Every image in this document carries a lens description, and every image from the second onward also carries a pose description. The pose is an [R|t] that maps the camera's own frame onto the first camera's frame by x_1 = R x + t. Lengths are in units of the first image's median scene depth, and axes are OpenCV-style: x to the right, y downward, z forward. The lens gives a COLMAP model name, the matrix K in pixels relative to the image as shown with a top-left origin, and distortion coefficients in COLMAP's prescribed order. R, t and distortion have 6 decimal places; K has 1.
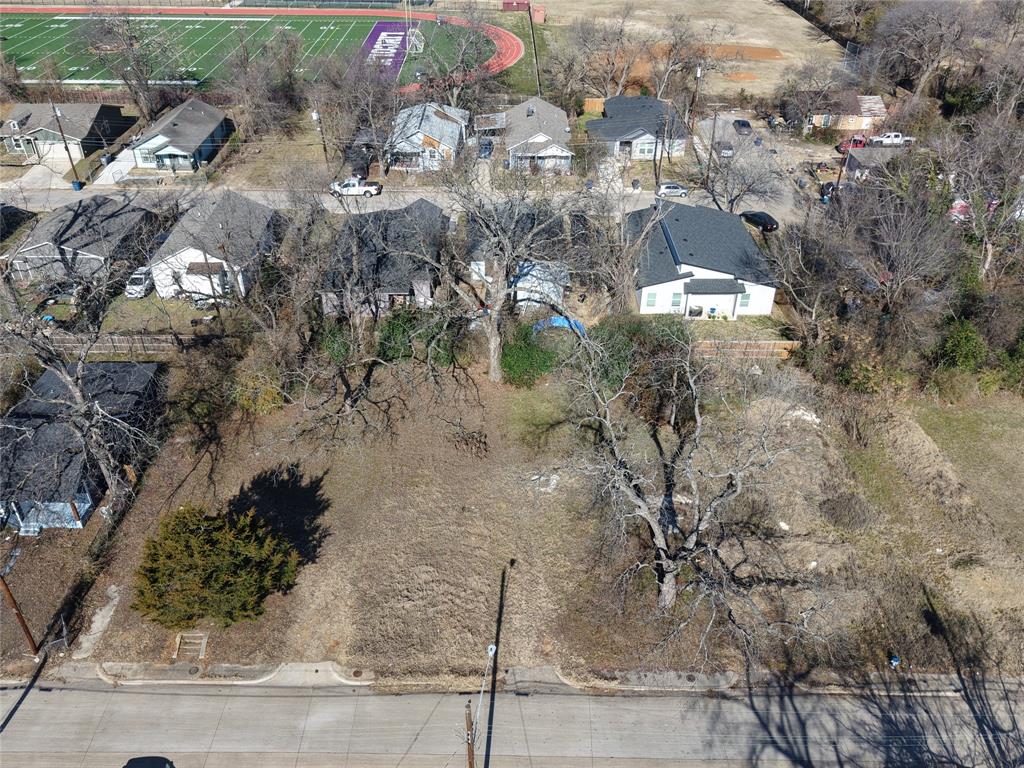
lens RADIAL K [[831.0, 0, 513.1], [0, 831.0, 384.4], [0, 0, 1]] dist [0.034102, -0.042972]
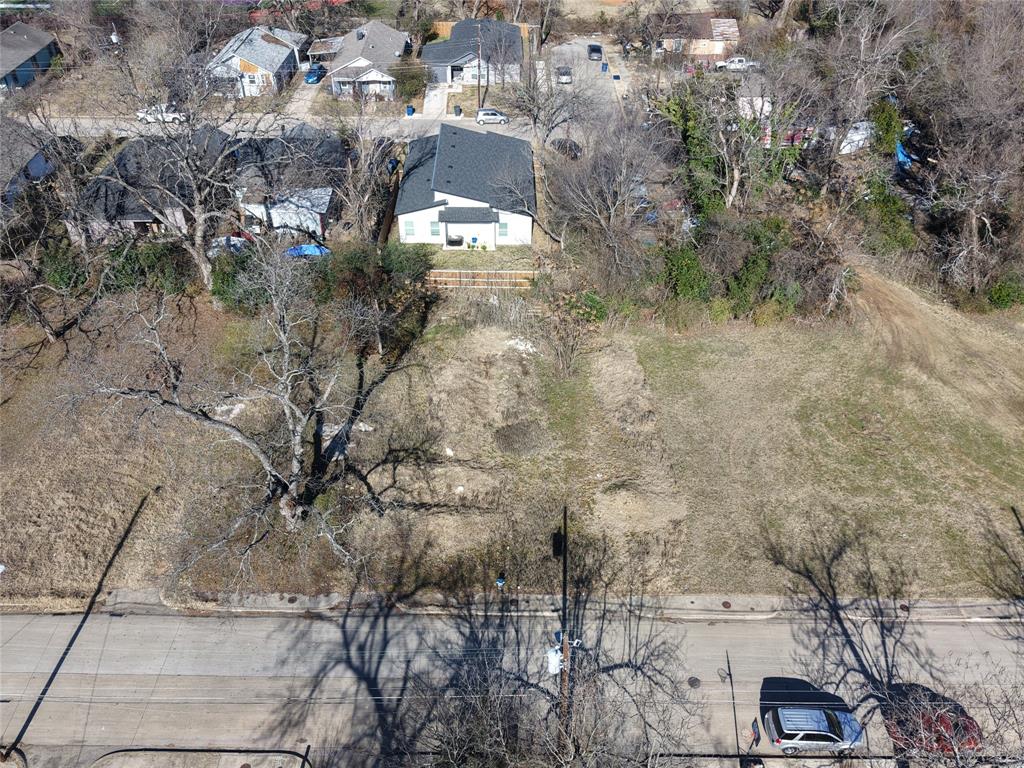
lens RADIAL K [[831.0, 0, 513.1], [0, 831.0, 384.4], [0, 0, 1]] dist [0.034102, -0.042972]
pose [[0.999999, -0.000865, -0.000775, 0.345825], [0.000918, 0.997416, 0.071837, 0.013954], [0.000711, -0.071837, 0.997416, 0.007495]]
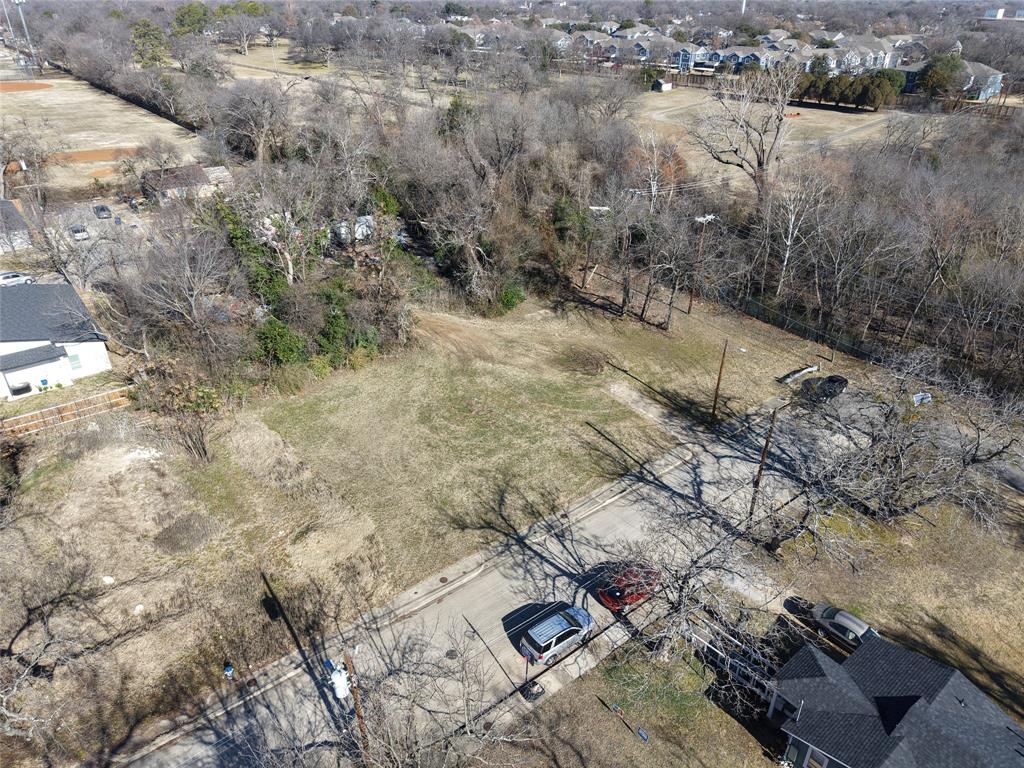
lens RADIAL K [[680.8, 0, 512.0], [0, 680.8, 384.0], [0, 0, 1]] dist [0.025348, -0.026765]
pose [[0.784160, -0.306196, 0.539756, 0.285669], [0.346388, 0.937653, 0.028683, 0.086957], [-0.514886, 0.164473, 0.841333, 0.104638]]
